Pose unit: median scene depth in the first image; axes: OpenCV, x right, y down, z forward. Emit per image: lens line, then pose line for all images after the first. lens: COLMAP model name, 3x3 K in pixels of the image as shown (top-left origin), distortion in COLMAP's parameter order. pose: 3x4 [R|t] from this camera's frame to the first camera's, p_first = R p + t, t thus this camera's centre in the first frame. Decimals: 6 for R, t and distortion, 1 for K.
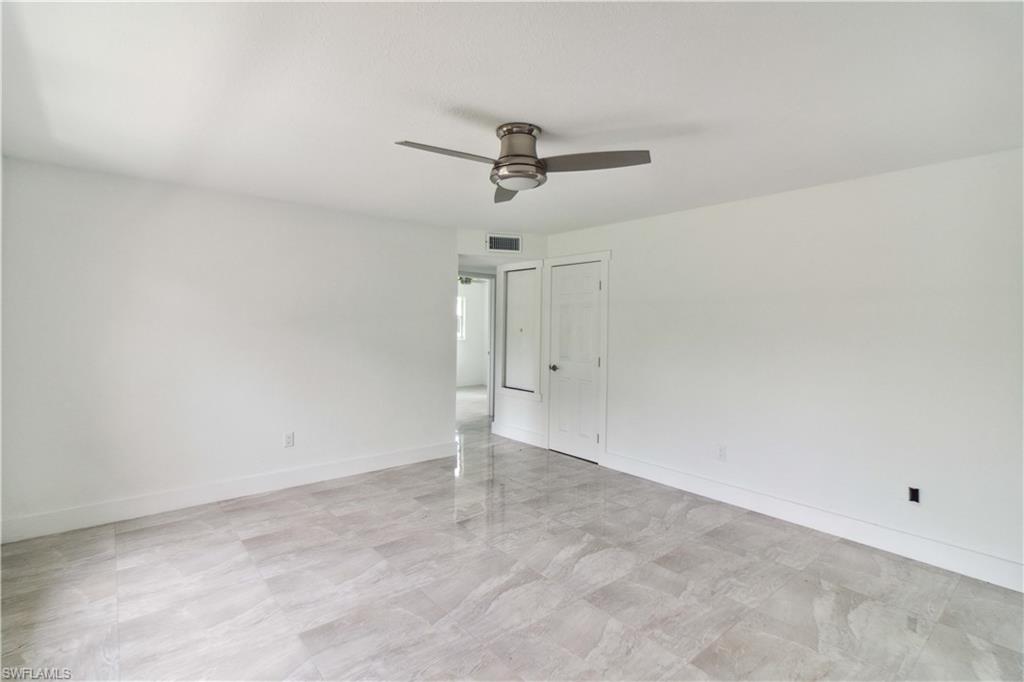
lens RADIAL K [[479.0, 0, 516.6], [0, 479.0, 346.6], [0, 0, 1]] dist [0.000788, 0.000694]
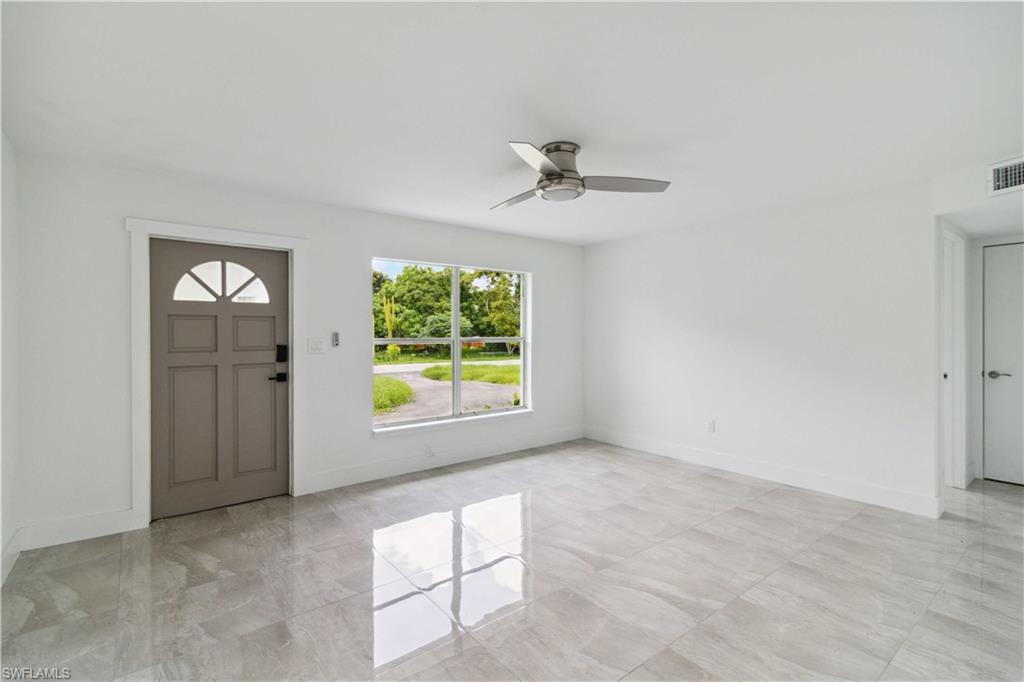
lens RADIAL K [[479.0, 0, 514.2], [0, 479.0, 338.5], [0, 0, 1]] dist [0.000788, 0.000694]
pose [[-0.030562, -0.002646, -0.999529, 0.927176], [-0.043838, 0.999038, -0.001304, 0.008380], [0.998571, 0.043777, -0.030648, 0.727781]]
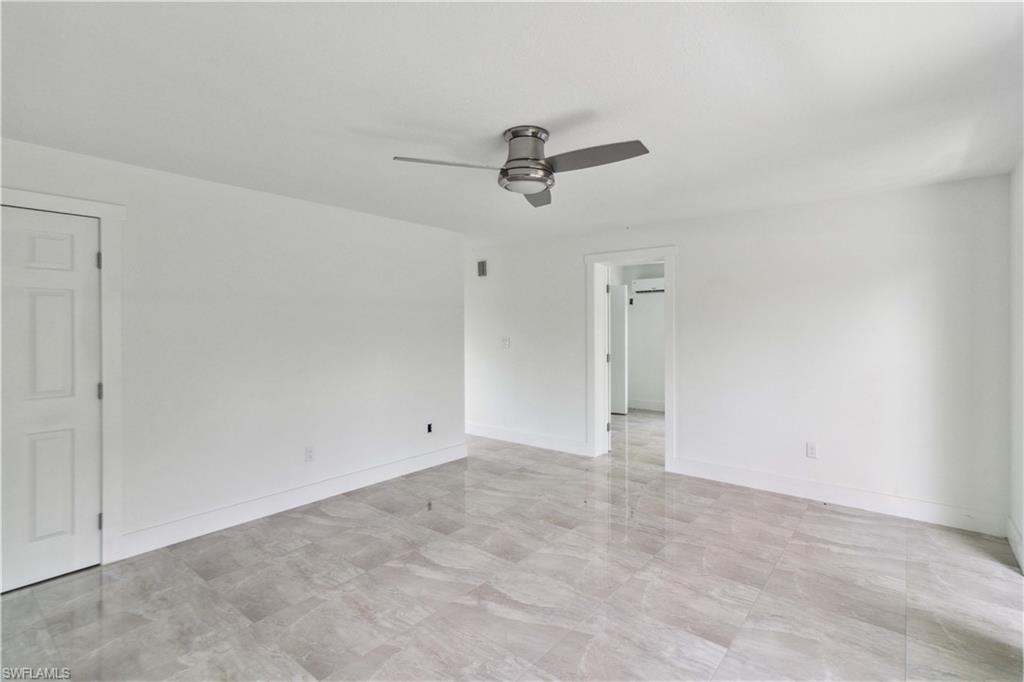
lens RADIAL K [[479.0, 0, 529.9], [0, 479.0, 325.8], [0, 0, 1]] dist [0.000788, 0.000694]
pose [[-0.201214, -0.012136, 0.979472, -0.802010], [0.042097, 0.998892, 0.021025, -0.055069], [-0.978642, 0.045463, -0.200481, 0.946583]]
